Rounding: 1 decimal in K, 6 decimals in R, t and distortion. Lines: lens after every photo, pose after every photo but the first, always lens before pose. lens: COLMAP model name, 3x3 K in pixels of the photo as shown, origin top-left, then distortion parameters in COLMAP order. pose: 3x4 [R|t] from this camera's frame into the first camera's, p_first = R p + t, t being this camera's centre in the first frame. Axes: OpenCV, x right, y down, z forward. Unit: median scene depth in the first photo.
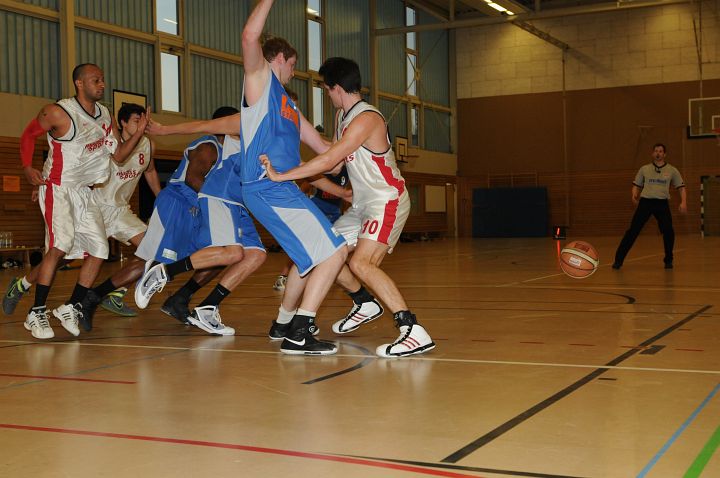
lens RADIAL K [[1030.6, 0, 360.0], [0, 1030.6, 239.0], [0, 0, 1]] dist [0.054875, -0.010516]
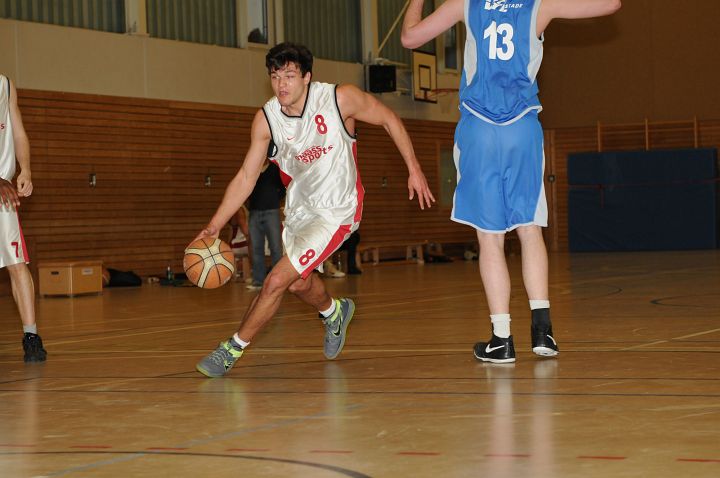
lens RADIAL K [[2152.1, 0, 357.8], [0, 2152.1, 224.7], [0, 0, 1]] dist [0.180850, -0.749950]
pose [[0.999632, -0.011581, 0.024513, -0.018649], [0.011979, 0.999798, -0.016165, 0.001192], [-0.024321, 0.016452, 0.999569, -0.039167]]
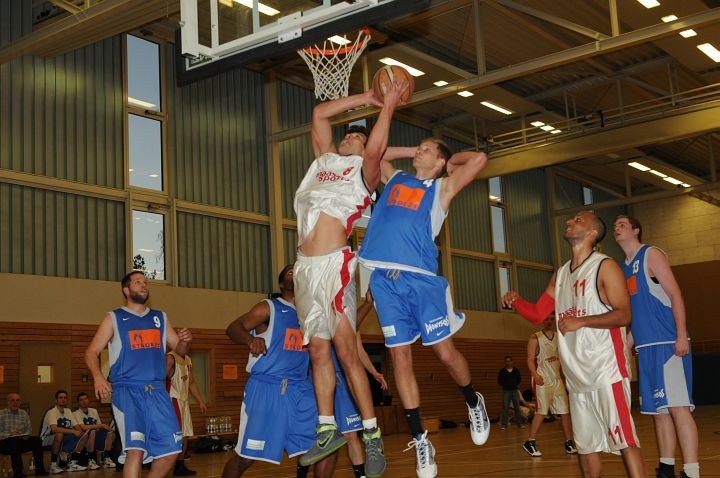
lens RADIAL K [[968.3, 0, 360.0], [0, 968.3, 239.0], [0, 0, 1]] dist [0.116002, -0.044313]
pose [[0.980514, -0.067397, -0.184527, 0.100413], [0.033423, 0.982845, -0.181377, -0.005575], [0.193586, 0.171675, 0.965946, 0.206752]]
